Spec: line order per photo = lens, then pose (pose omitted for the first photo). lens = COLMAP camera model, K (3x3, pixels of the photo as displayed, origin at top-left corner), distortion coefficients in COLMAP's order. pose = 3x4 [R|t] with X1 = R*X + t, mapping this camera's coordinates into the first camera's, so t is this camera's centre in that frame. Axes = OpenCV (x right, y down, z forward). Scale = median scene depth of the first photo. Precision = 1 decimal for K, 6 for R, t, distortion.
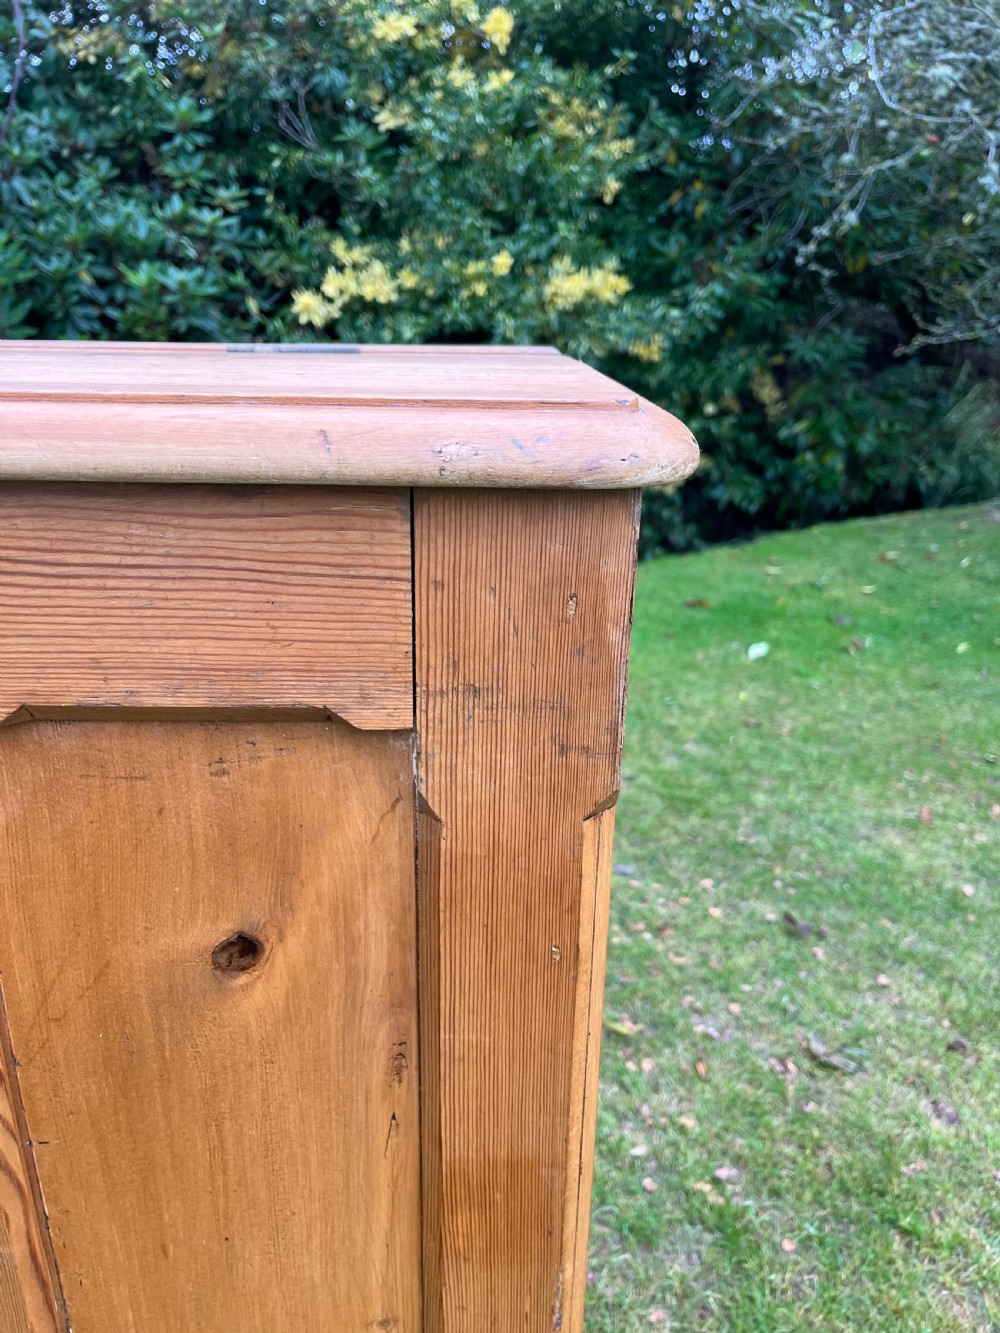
lens RADIAL K [[1025.0, 0, 499.8], [0, 1025.0, 673.7], [0, 0, 1]] dist [0.061555, -0.098116]
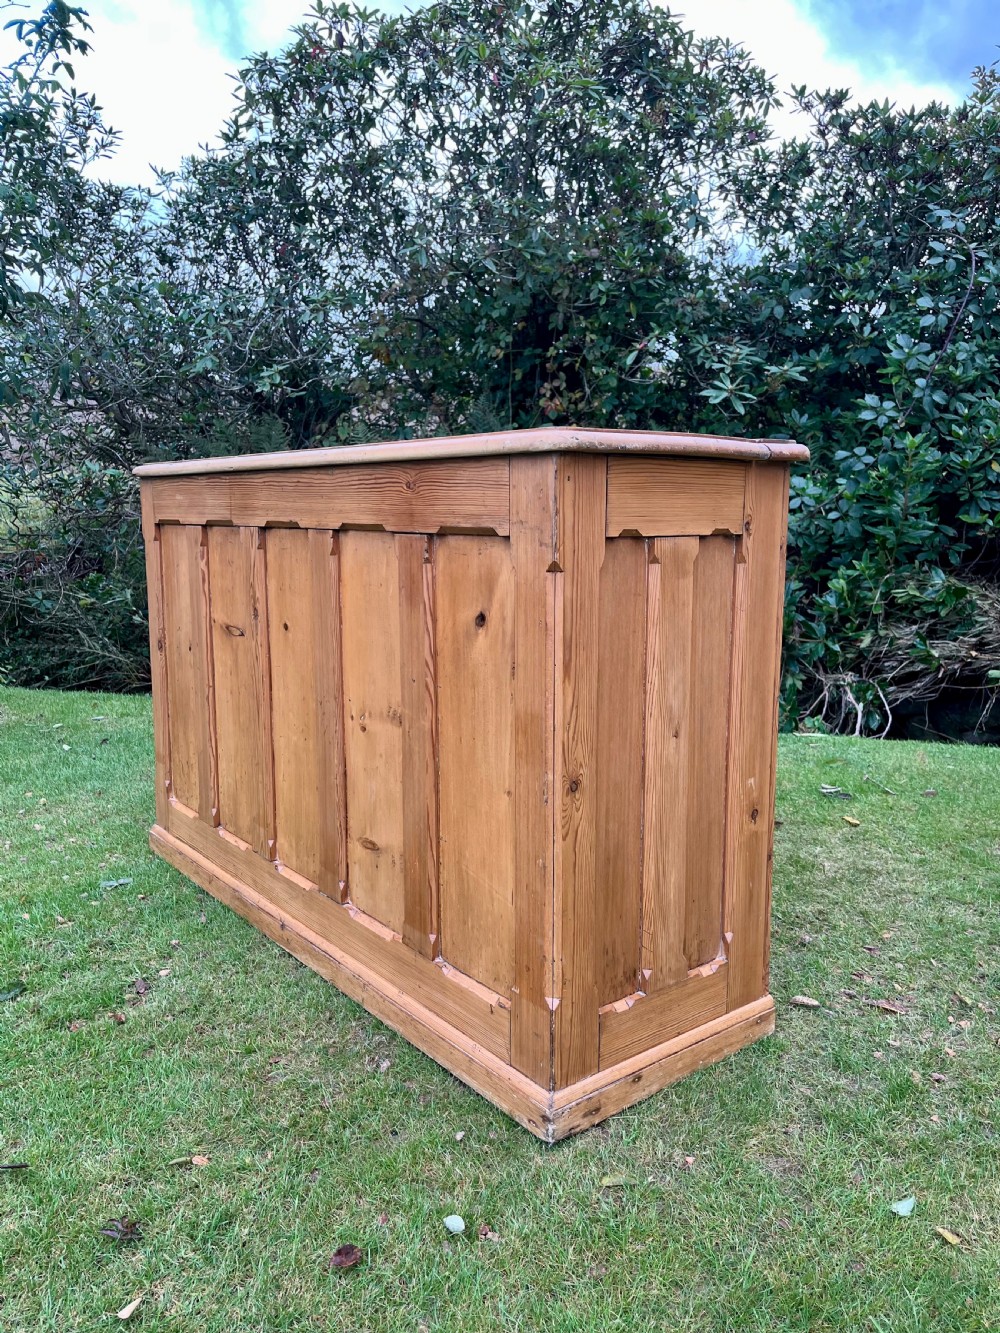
lens RADIAL K [[1013.8, 0, 510.2], [0, 1013.8, 676.2], [0, 0, 1]] dist [0.054223, -0.058103]
pose [[0.595155, 0.116137, -0.795175, 0.216678], [-0.263863, 0.962883, -0.056859, 0.057373], [0.759057, 0.243657, 0.603709, -0.067976]]
